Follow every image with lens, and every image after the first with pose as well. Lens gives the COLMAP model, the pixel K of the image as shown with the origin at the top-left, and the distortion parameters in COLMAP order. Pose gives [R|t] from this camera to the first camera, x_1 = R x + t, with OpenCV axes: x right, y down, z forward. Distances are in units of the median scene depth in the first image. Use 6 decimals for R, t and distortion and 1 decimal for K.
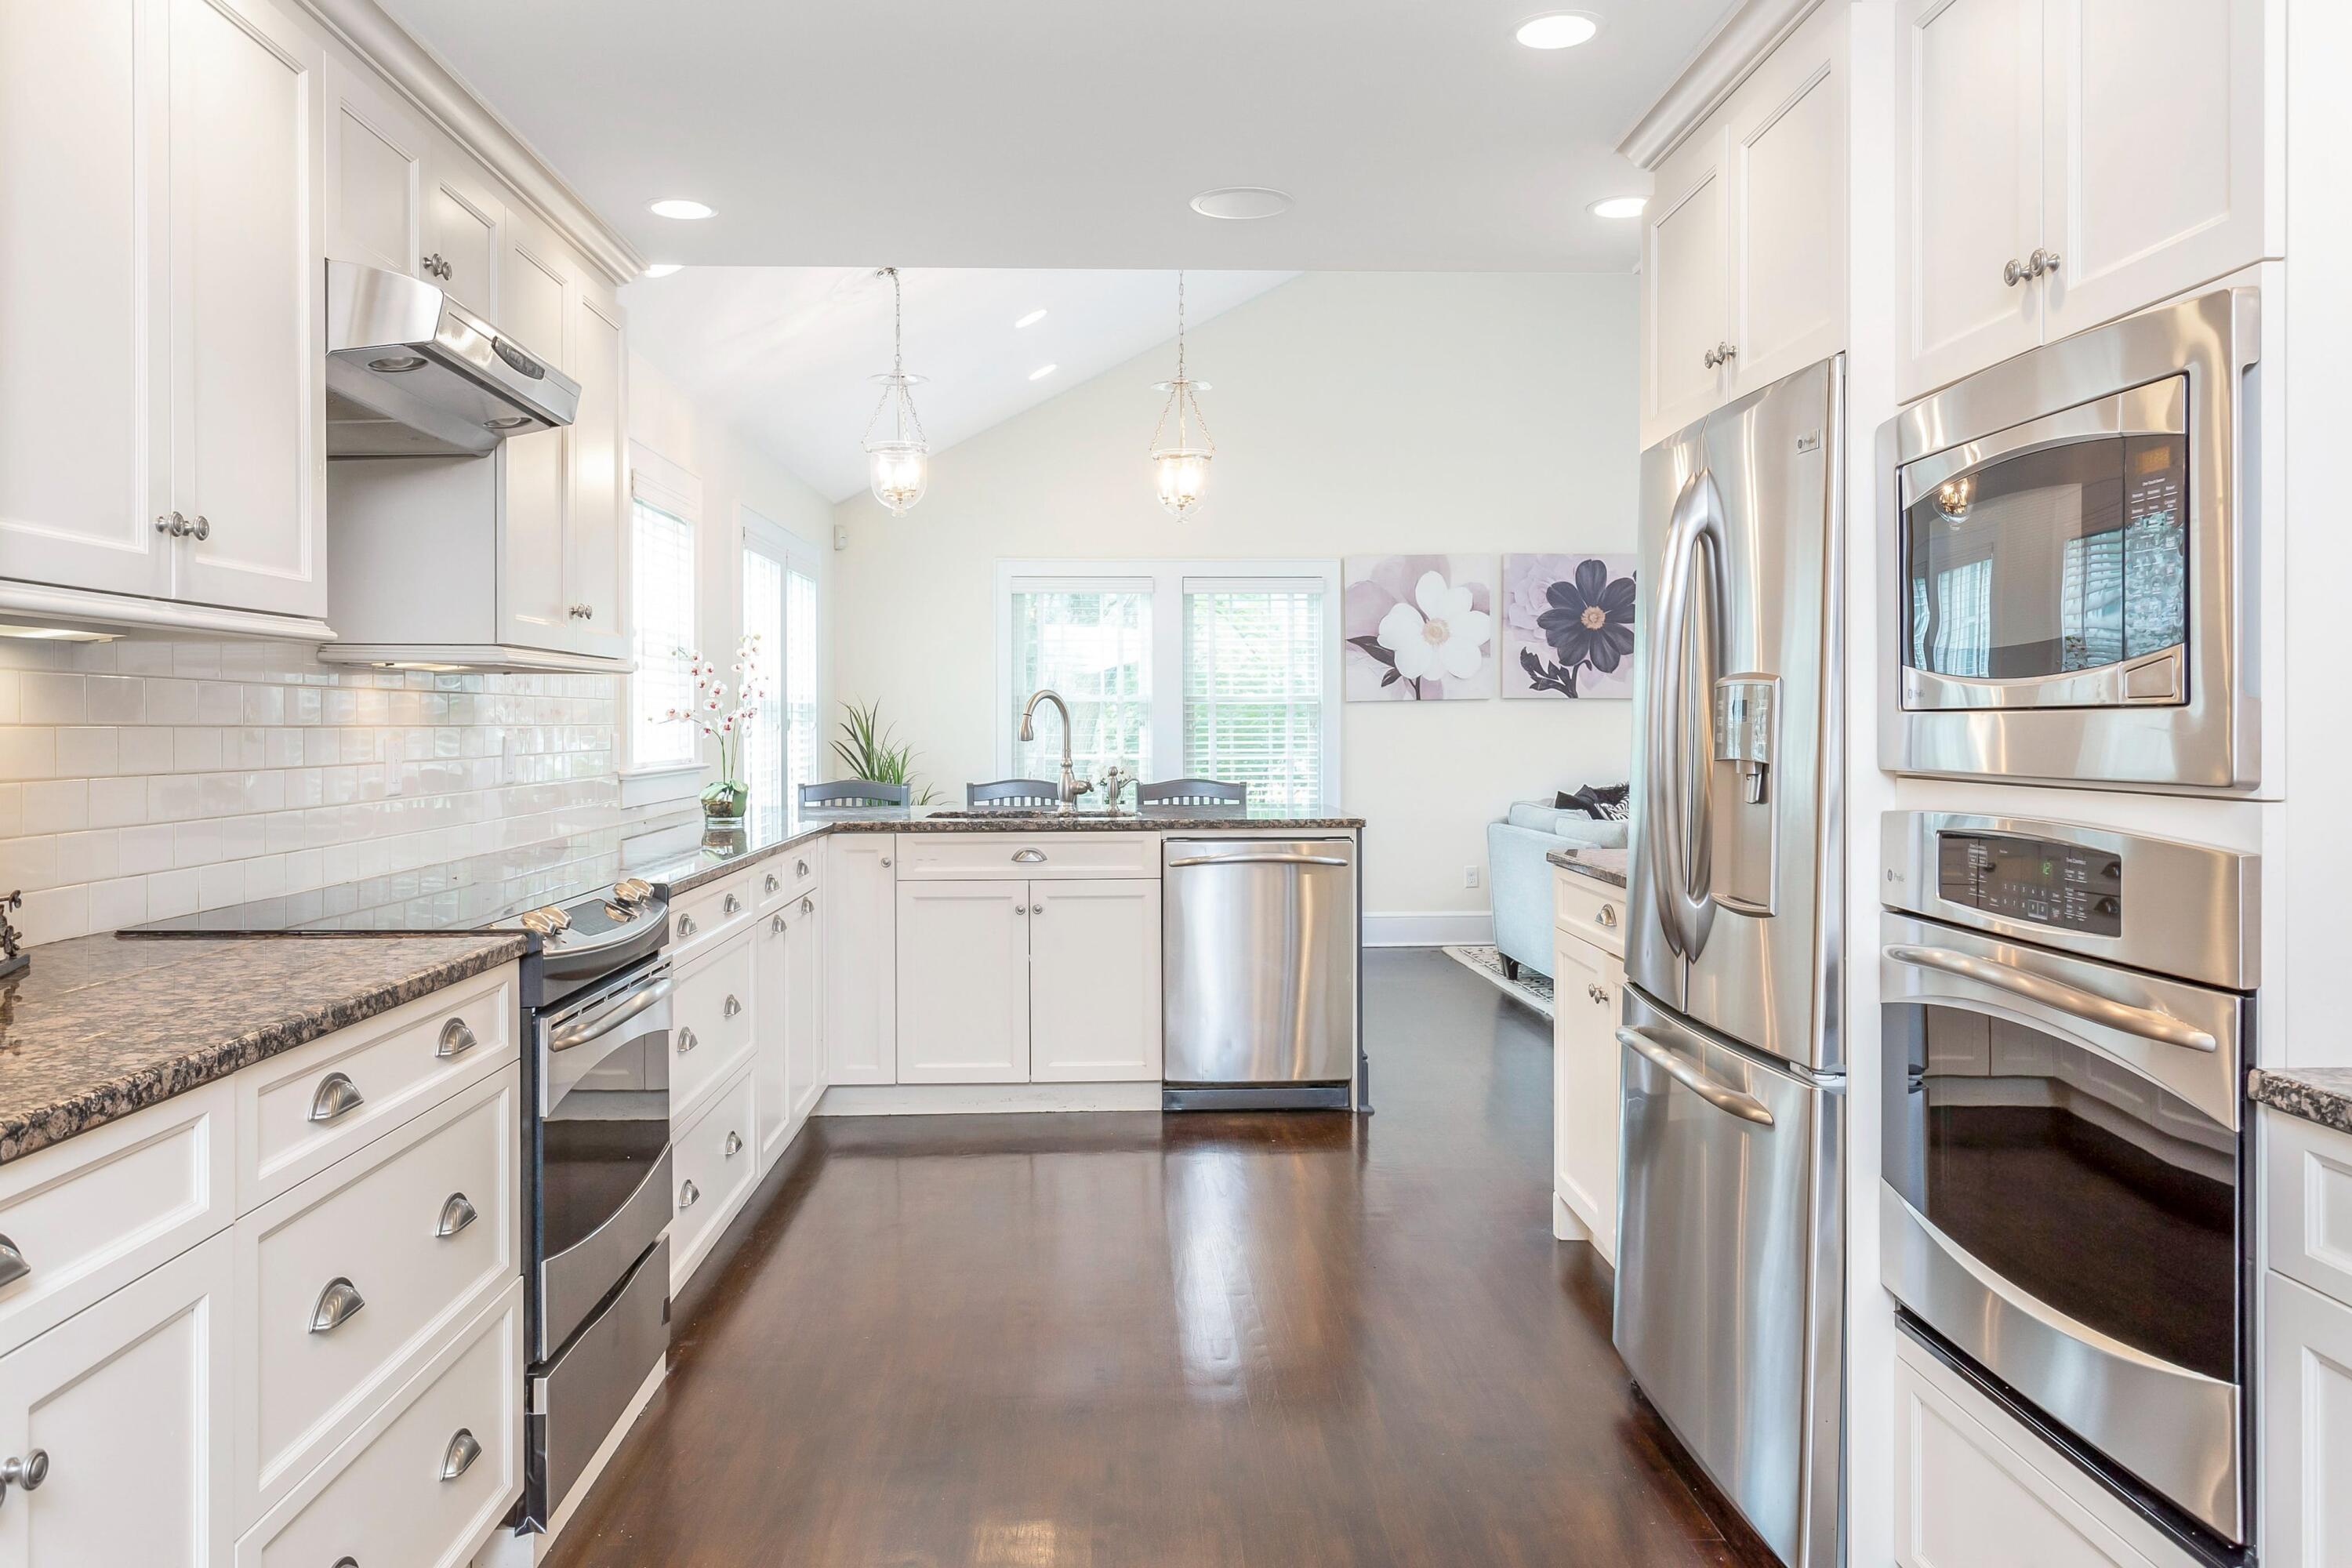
lens RADIAL K [[1714.5, 0, 1180.3], [0, 1714.5, 730.3], [0, 0, 1]] dist [0.003492, -0.000192]
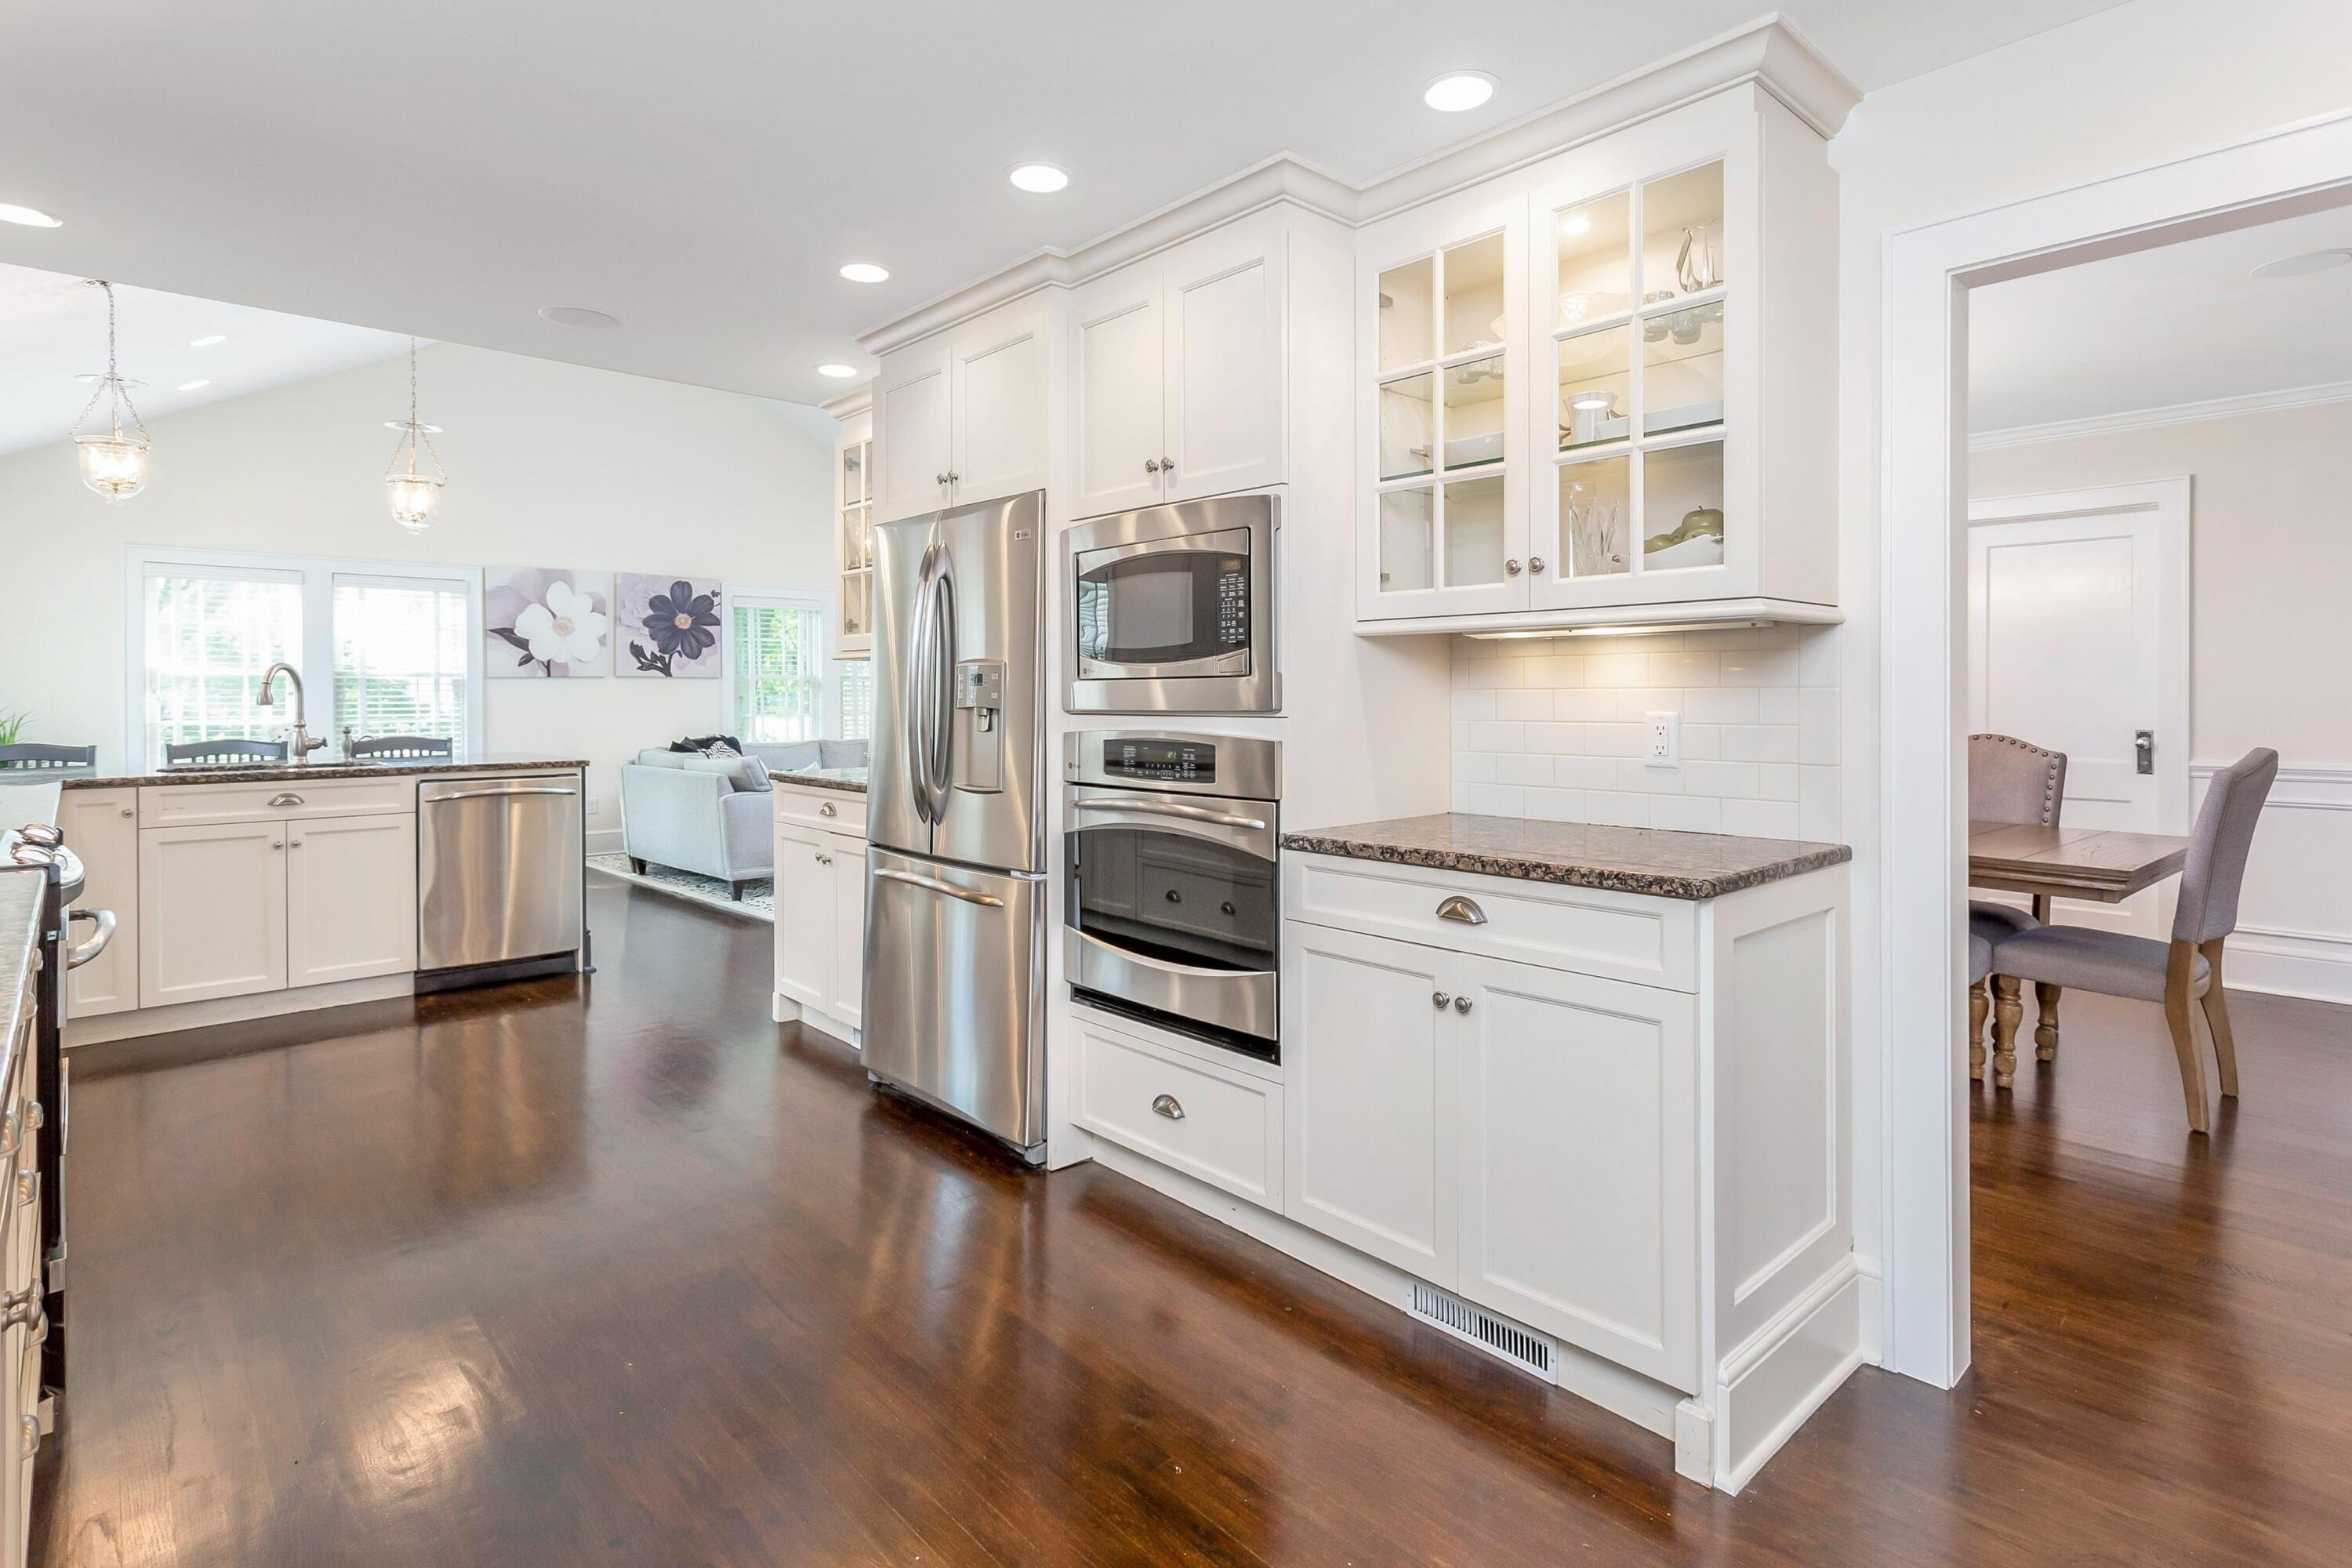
lens RADIAL K [[1166.5, 0, 1179.3], [0, 1166.5, 703.8], [0, 0, 1]] dist [0.001672, -0.000173]
pose [[0.759168, -0.003478, 0.650885, -0.093819], [0.002860, 0.999994, 0.002007, 0.003606], [-0.650888, 0.000338, 0.759174, -0.019384]]
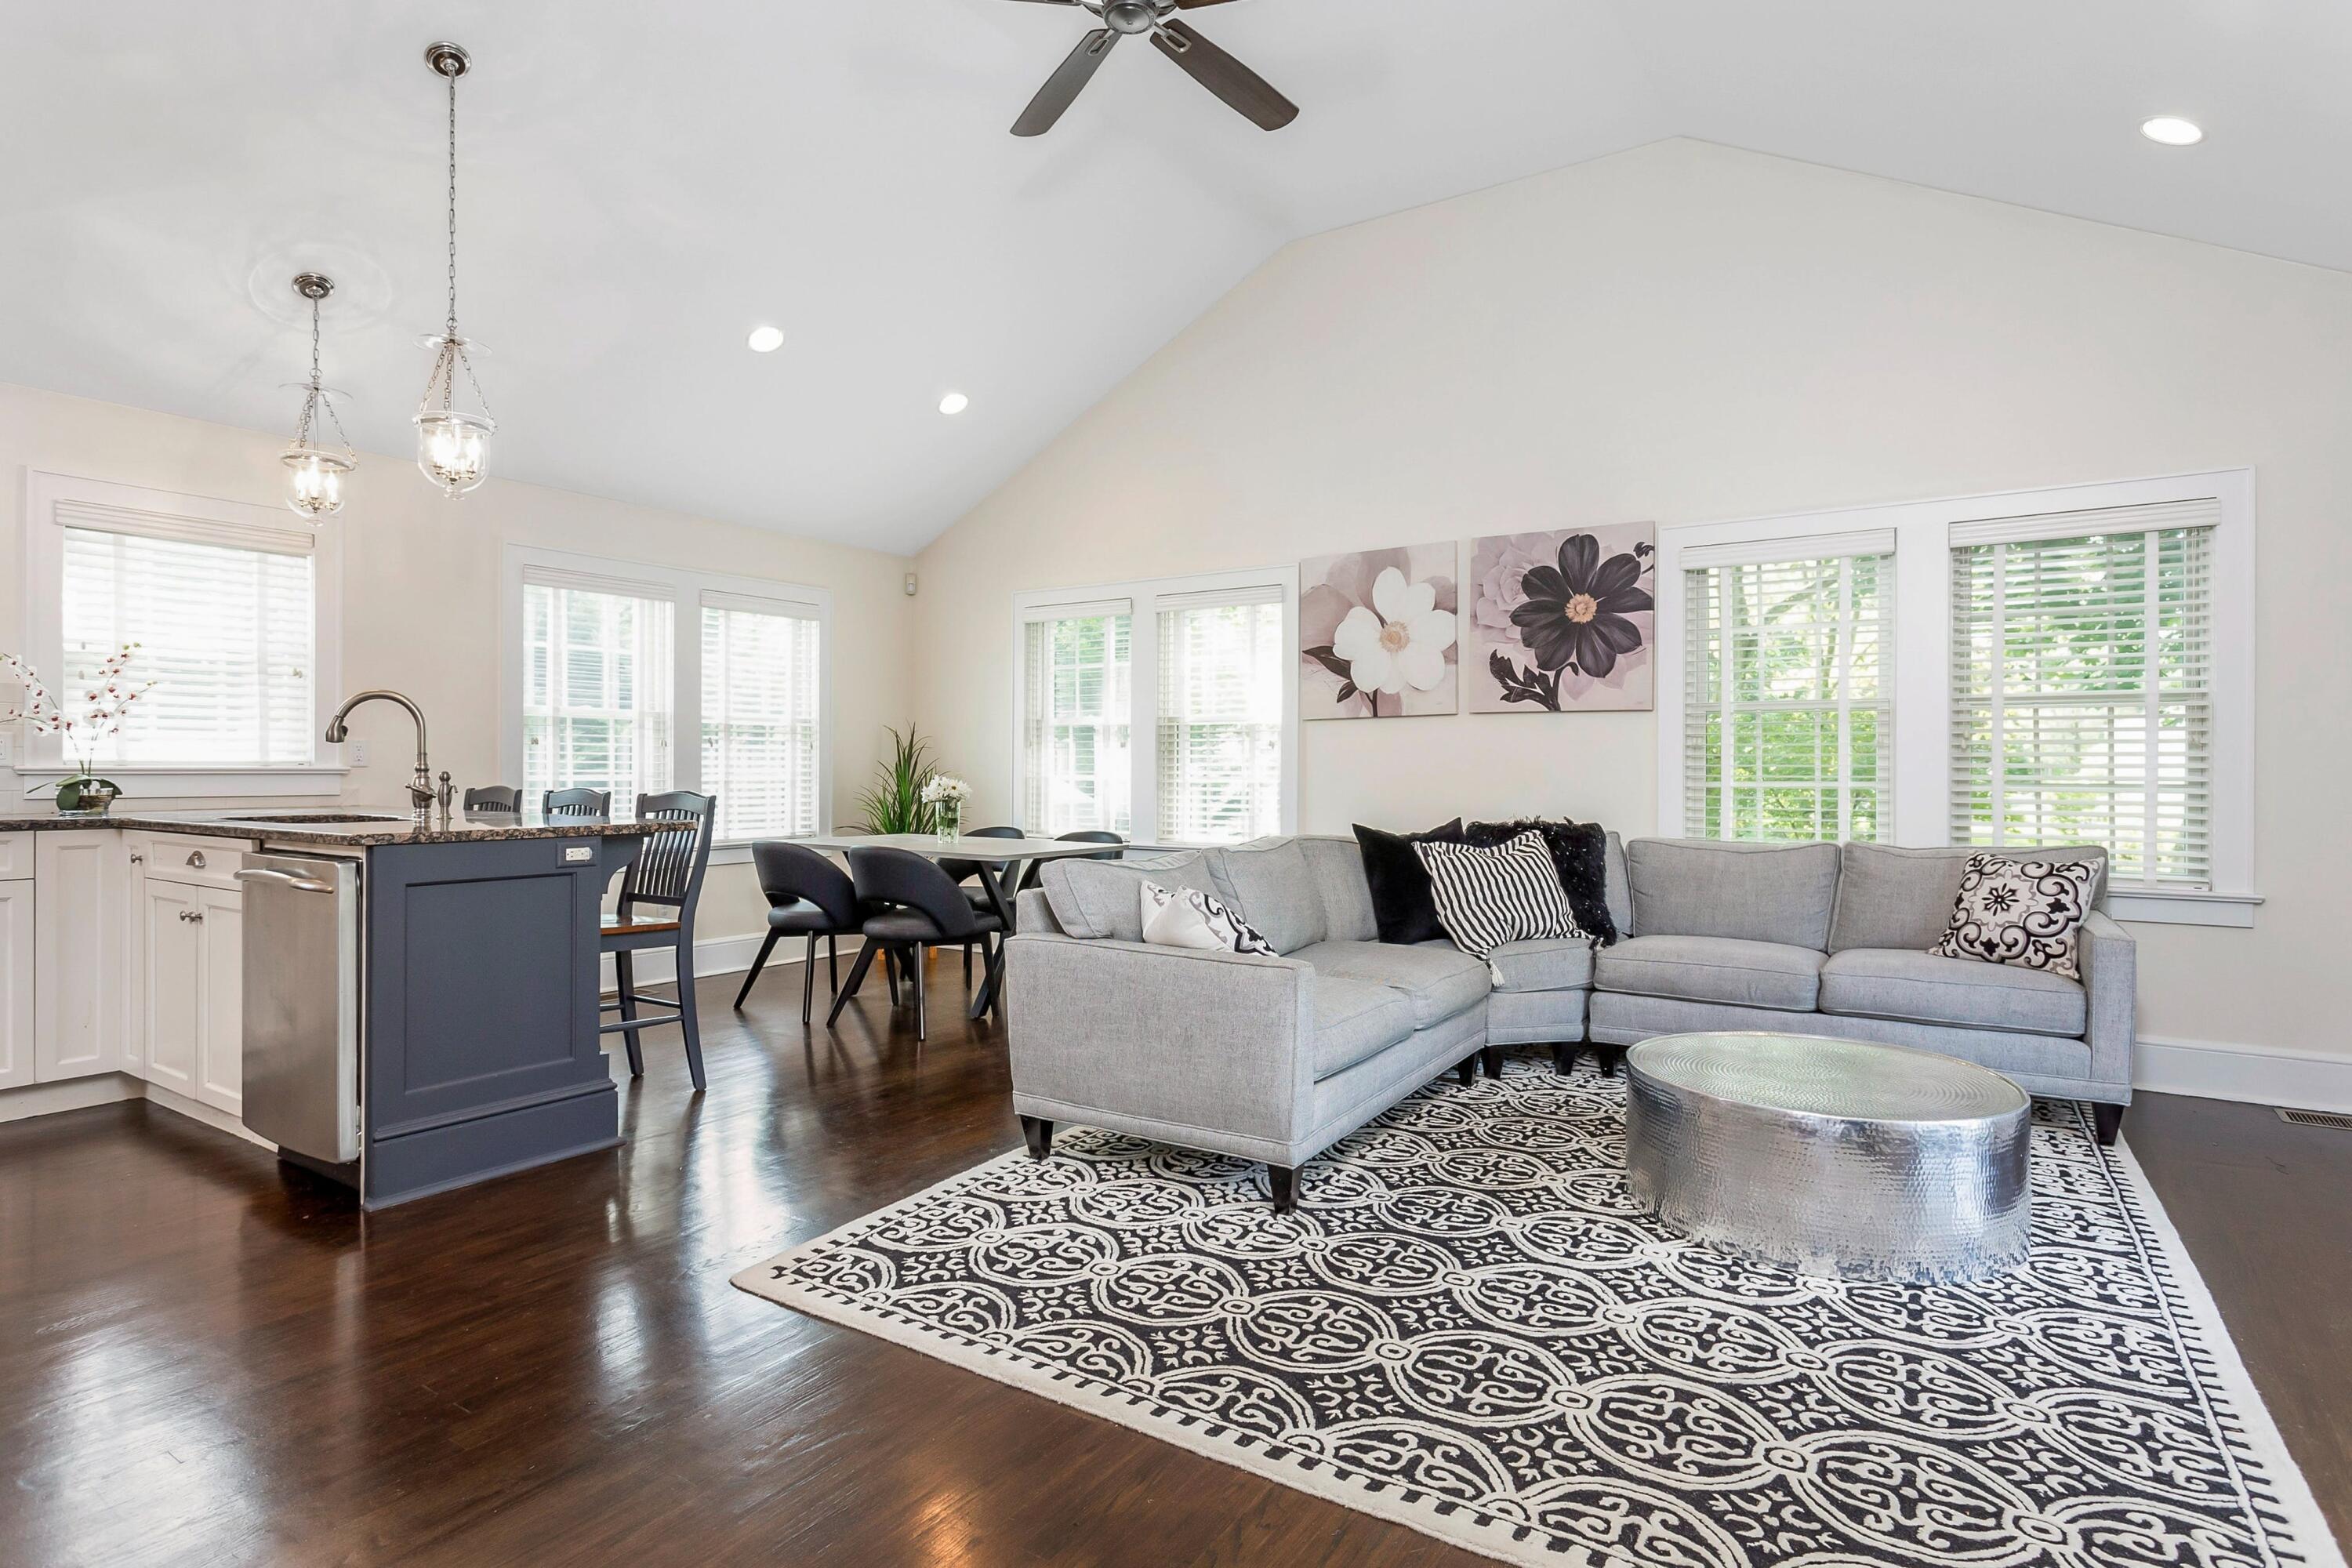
lens RADIAL K [[1224.2, 0, 1176.4], [0, 1224.2, 767.4], [0, 0, 1]] dist [-0.002525, 0.001004]
pose [[0.809946, 0.006045, -0.586474, 0.484294], [-0.009286, 0.999954, -0.002517, 0.012273], [0.586431, 0.007485, 0.809964, 0.501752]]
